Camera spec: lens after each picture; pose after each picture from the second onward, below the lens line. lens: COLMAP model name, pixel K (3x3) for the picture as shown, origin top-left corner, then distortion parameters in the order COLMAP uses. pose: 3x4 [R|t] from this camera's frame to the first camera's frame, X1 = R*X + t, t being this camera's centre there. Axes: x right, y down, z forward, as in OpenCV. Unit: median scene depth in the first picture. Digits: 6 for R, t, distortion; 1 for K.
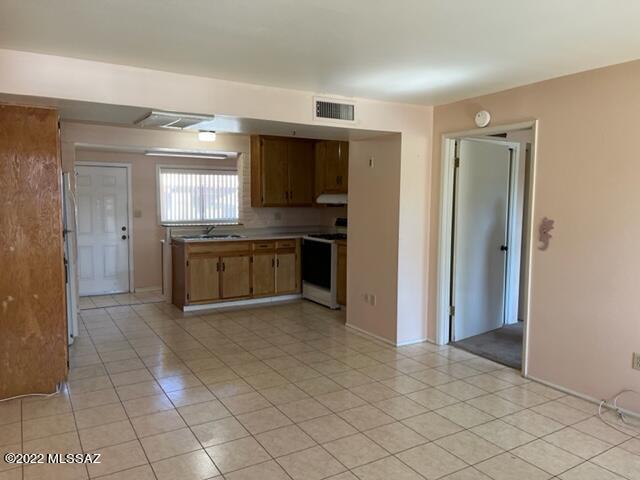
lens RADIAL K [[482.8, 0, 320.0], [0, 482.8, 240.0], [0, 0, 1]] dist [0.060341, -0.082103]
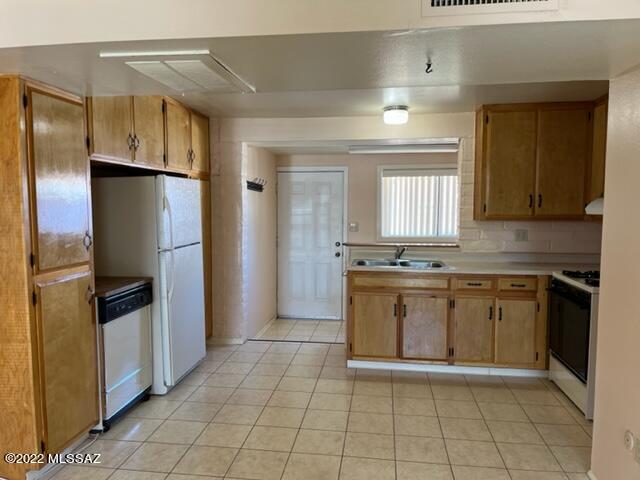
lens RADIAL K [[482.8, 0, 320.0], [0, 482.8, 240.0], [0, 0, 1]] dist [0.060341, -0.082103]
pose [[0.774548, 0.037750, -0.631388, 0.114938], [-0.050967, 0.998696, -0.002812, -0.030446], [0.630458, 0.034358, 0.775462, 0.378637]]
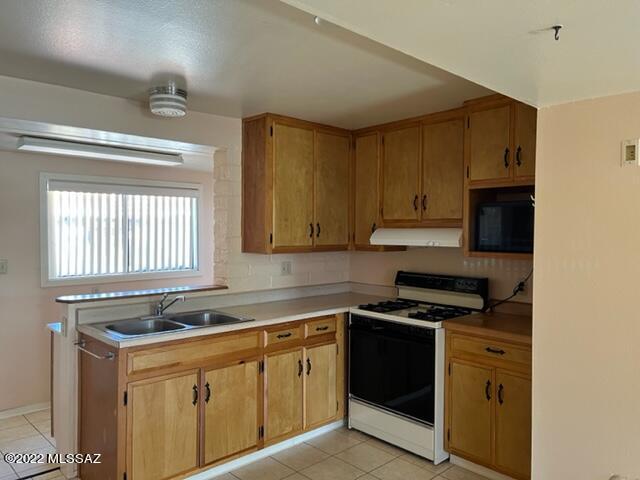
lens RADIAL K [[482.8, 0, 320.0], [0, 482.8, 240.0], [0, 0, 1]] dist [0.060341, -0.082103]
pose [[0.978091, -0.006514, 0.208076, -0.175032], [0.020461, 0.997679, -0.064946, -0.048691], [-0.207170, 0.067781, 0.975954, 0.491373]]
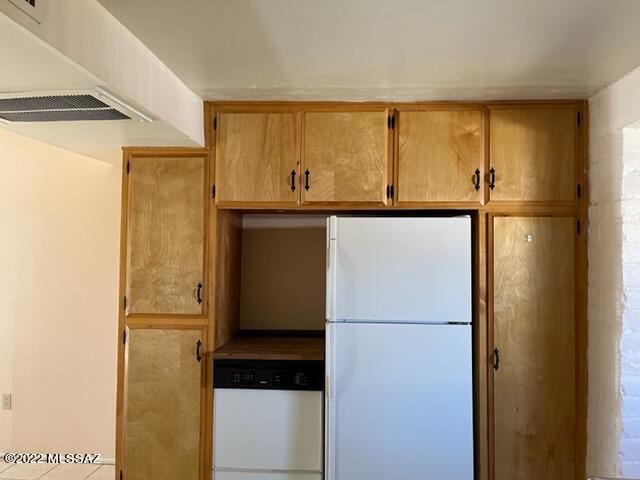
lens RADIAL K [[501.9, 0, 320.0], [0, 501.9, 240.0], [0, 0, 1]] dist [0.070914, -0.108952]
pose [[-0.588611, -0.040498, -0.807401, -0.023502], [-0.089423, 0.995877, 0.015240, -0.079568], [0.803455, 0.081170, -0.589806, 0.896214]]
